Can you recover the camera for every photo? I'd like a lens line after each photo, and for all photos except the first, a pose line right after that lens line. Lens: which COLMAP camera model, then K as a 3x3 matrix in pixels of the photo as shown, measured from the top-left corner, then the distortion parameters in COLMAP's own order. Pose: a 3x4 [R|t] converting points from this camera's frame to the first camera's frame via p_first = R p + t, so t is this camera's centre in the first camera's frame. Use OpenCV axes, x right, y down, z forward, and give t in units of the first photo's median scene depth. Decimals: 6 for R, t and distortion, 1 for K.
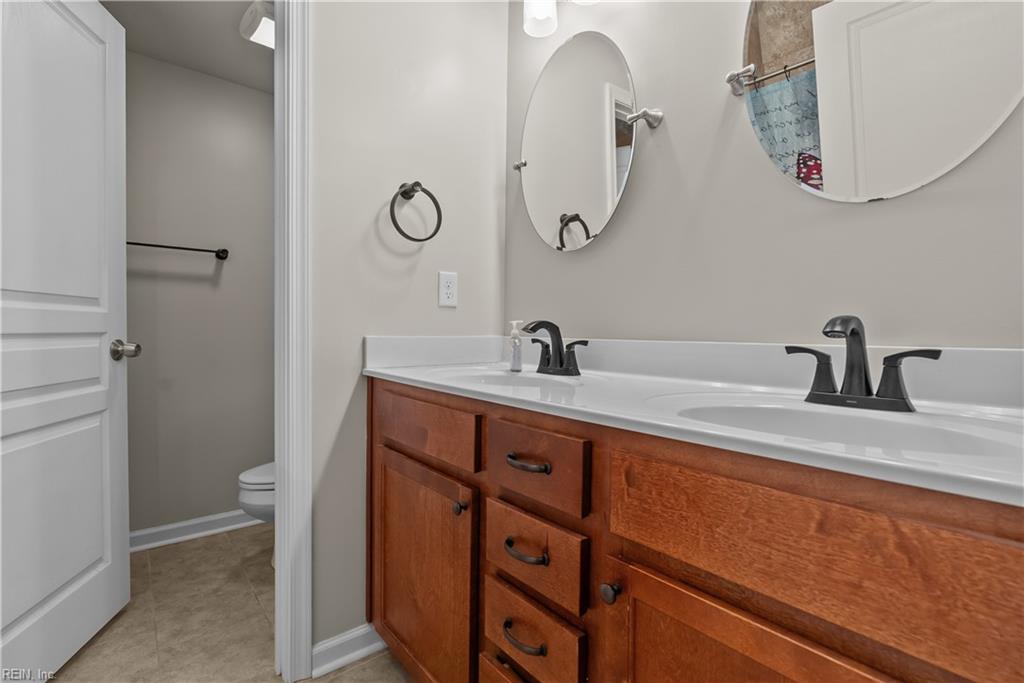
lens RADIAL K [[463.7, 0, 512.5], [0, 463.7, 338.0], [0, 0, 1]] dist [-0.008030, 0.001007]
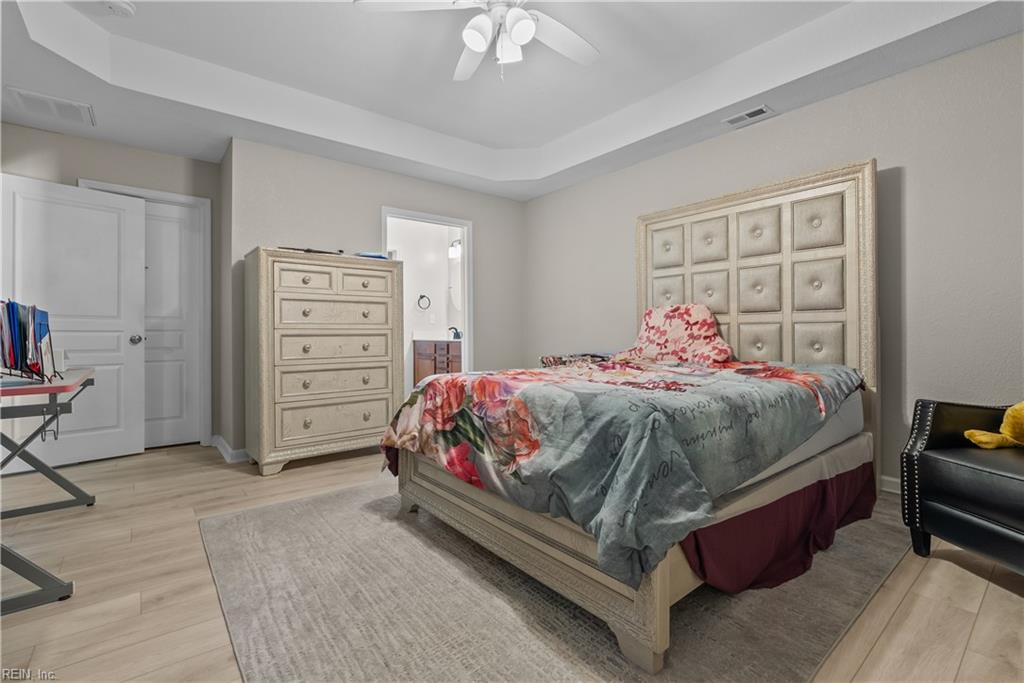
lens RADIAL K [[463.7, 0, 512.5], [0, 463.7, 338.0], [0, 0, 1]] dist [-0.008030, 0.001007]
pose [[0.999867, -0.006142, -0.015131, 0.682768], [0.006070, 0.999970, -0.004771, 0.090802], [0.015160, 0.004678, 0.999874, -3.326204]]
